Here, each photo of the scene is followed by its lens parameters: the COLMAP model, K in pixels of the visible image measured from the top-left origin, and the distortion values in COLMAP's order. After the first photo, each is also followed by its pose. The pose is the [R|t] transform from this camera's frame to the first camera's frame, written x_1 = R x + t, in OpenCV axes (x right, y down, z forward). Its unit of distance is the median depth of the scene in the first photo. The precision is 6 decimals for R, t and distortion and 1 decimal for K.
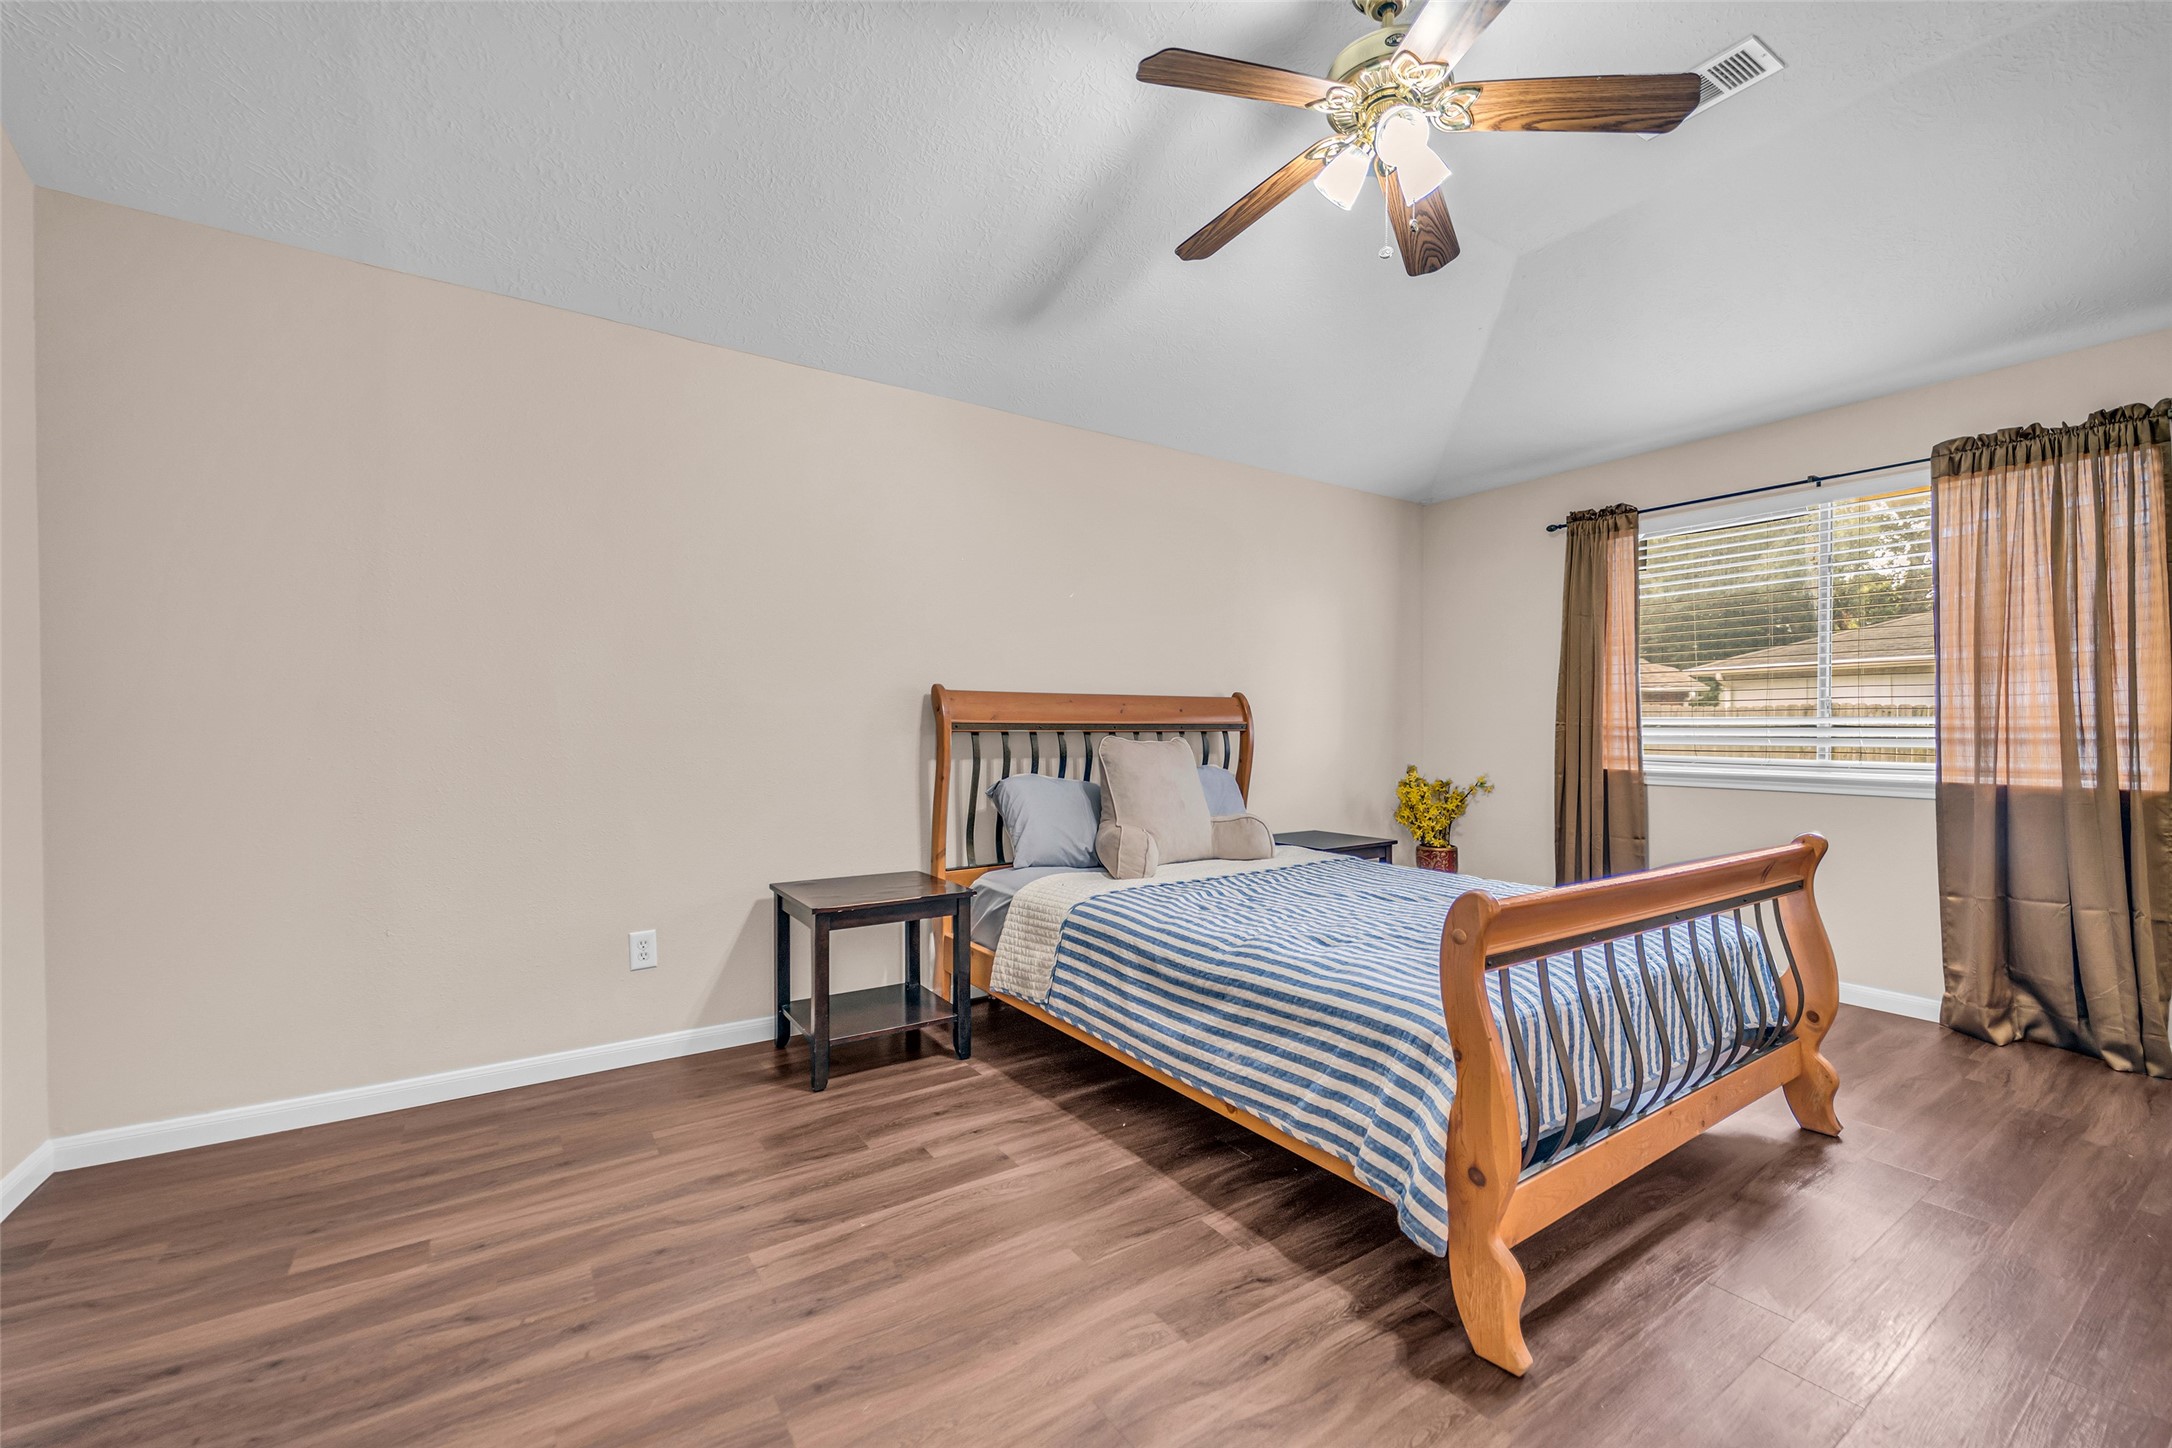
lens RADIAL K [[877.4, 0, 1078.8], [0, 877.4, 718.7], [0, 0, 1]] dist [0.000638, -0.000259]
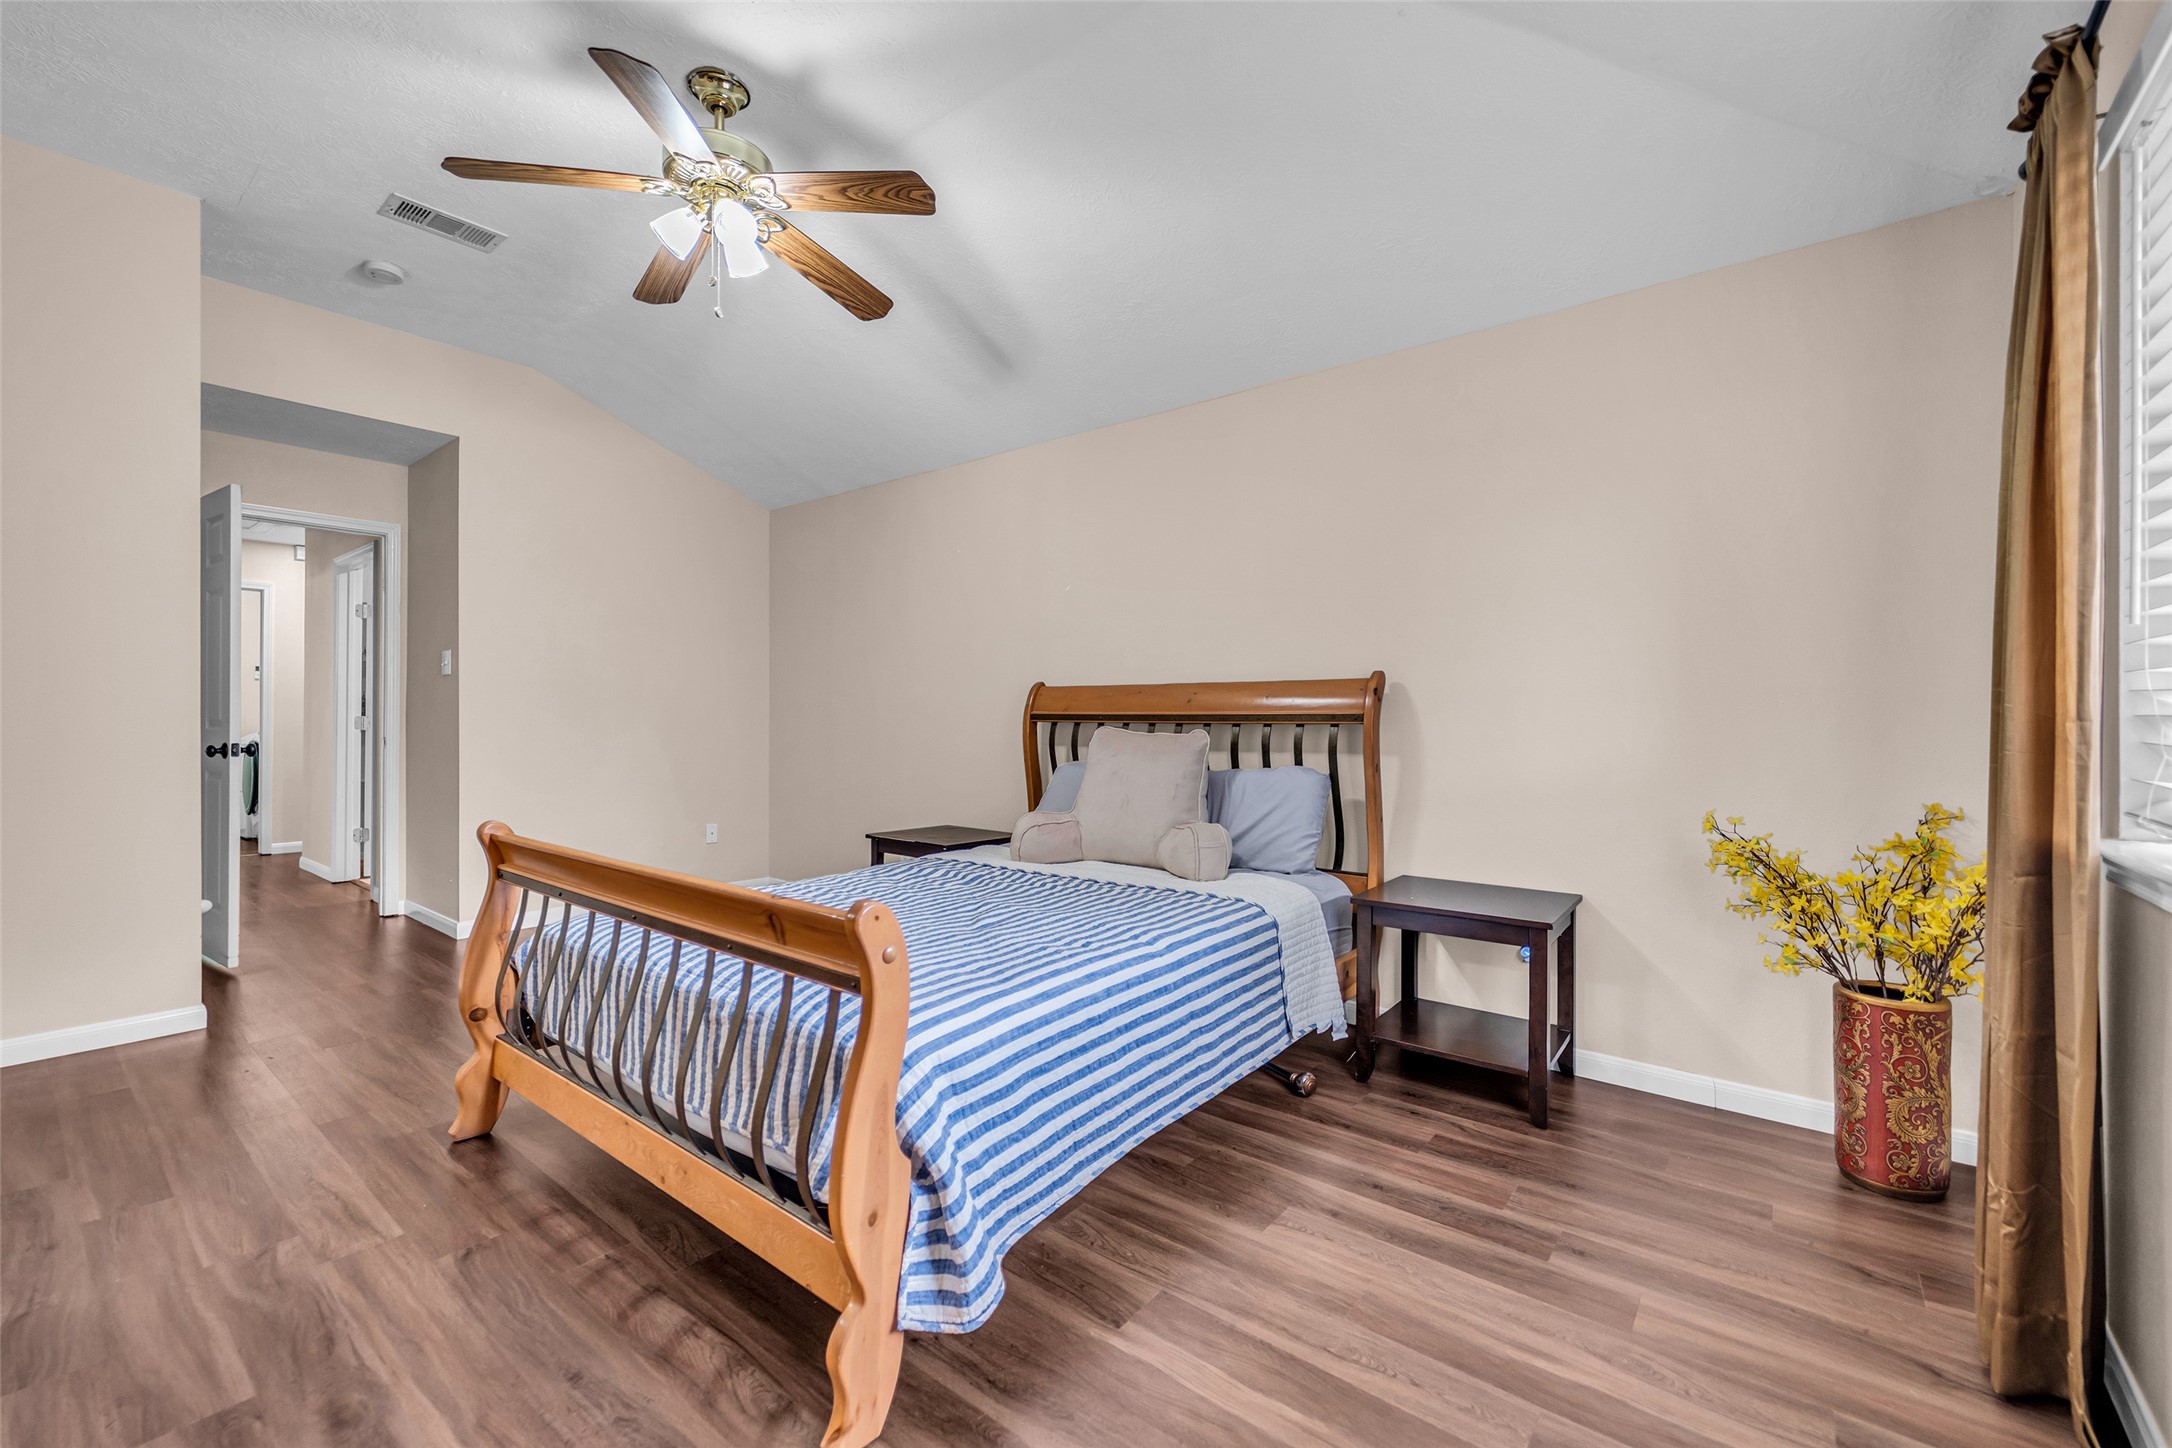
lens RADIAL K [[877.4, 0, 1078.8], [0, 877.4, 718.7], [0, 0, 1]] dist [0.000638, -0.000259]
pose [[0.317682, 0.002690, -0.948193, 0.935230], [0.002170, 0.999991, 0.003564, 0.007339], [0.948195, -0.003190, 0.317674, 0.634876]]
